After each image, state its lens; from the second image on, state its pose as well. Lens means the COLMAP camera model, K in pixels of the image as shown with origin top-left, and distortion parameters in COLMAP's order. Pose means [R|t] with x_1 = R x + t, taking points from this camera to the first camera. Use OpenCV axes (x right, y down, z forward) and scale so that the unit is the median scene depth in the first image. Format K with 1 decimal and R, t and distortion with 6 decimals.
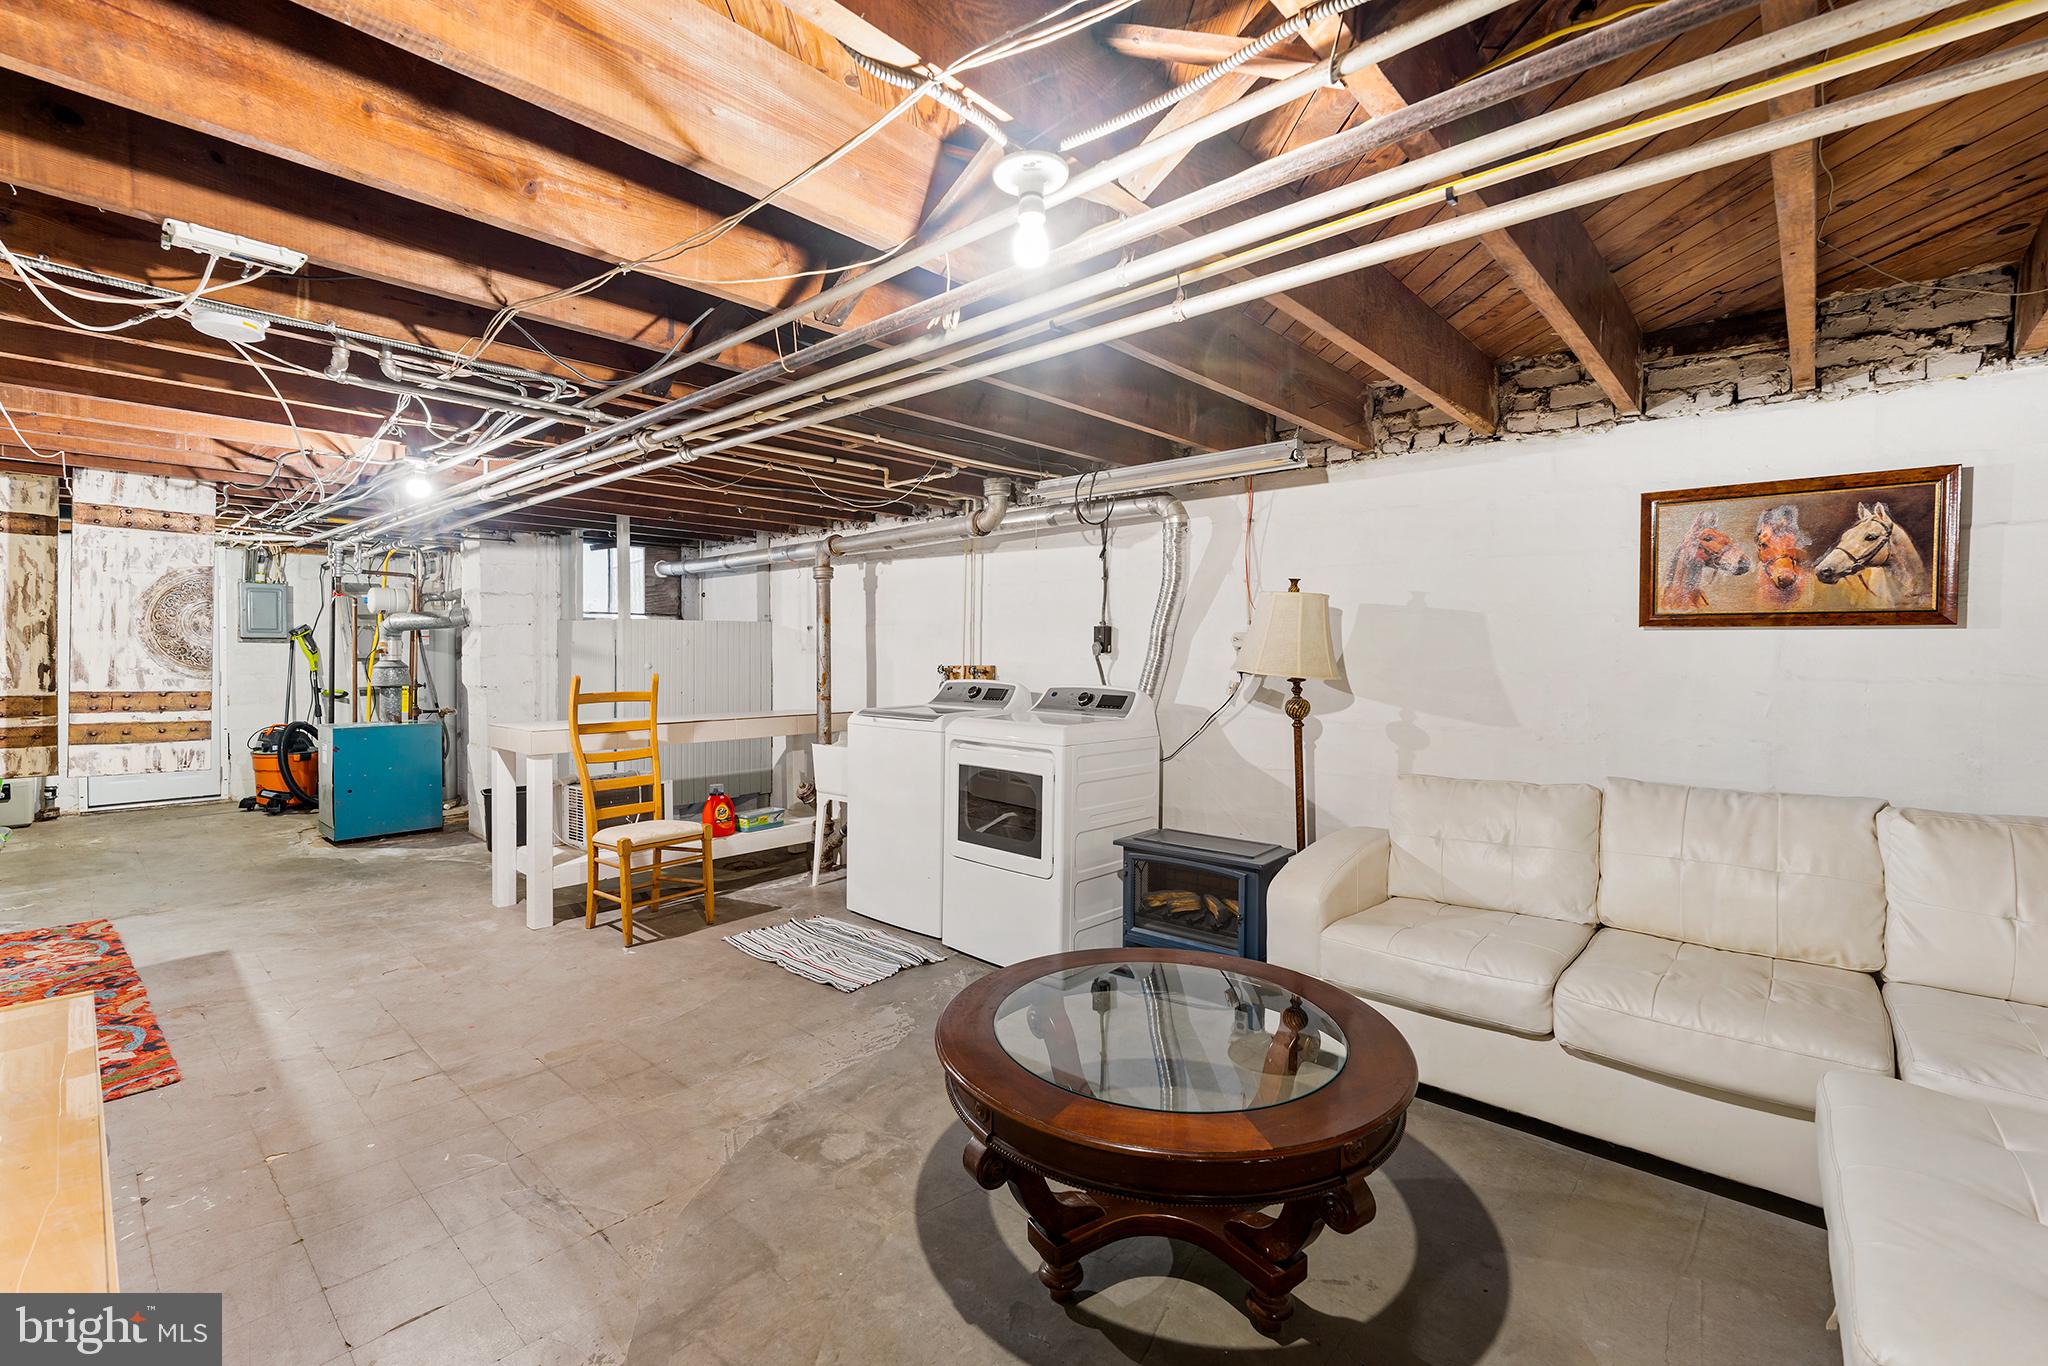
lens RADIAL K [[890.9, 0, 1011.5], [0, 890.9, 656.7], [0, 0, 1]] dist [-0.000029, -0.000177]
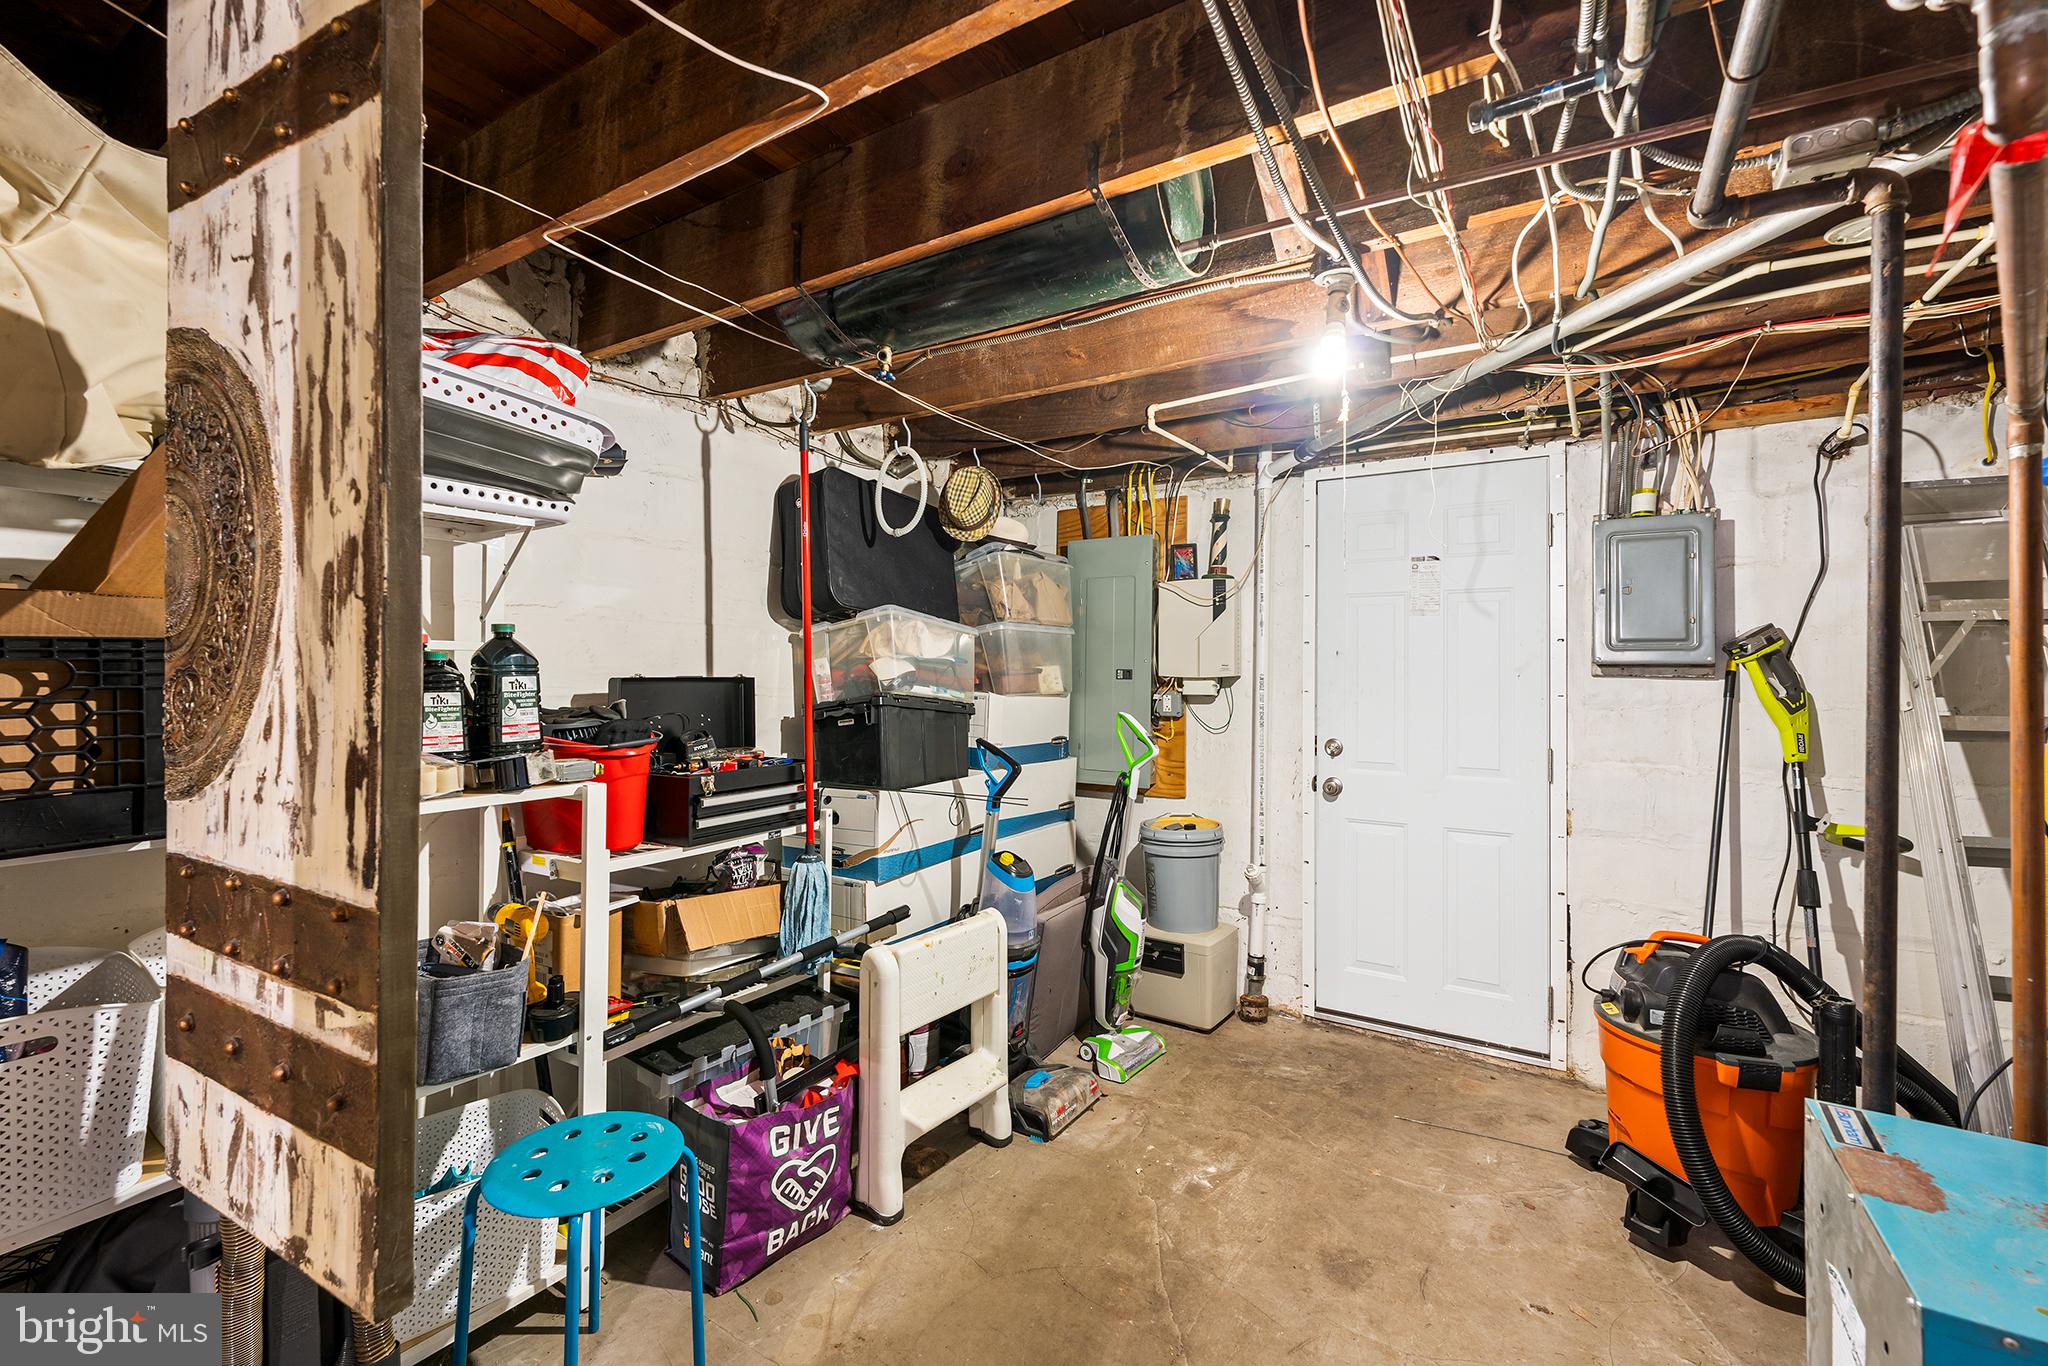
lens RADIAL K [[869.7, 0, 1024.0], [0, 869.7, 683.0], [0, 0, 1]] dist [0.000753, 0.000089]
pose [[0.174835, -0.005849, -0.984580, -0.525256], [-0.012735, 0.999885, -0.008202, -0.007631], [0.984515, 0.013972, 0.174741, 0.674801]]
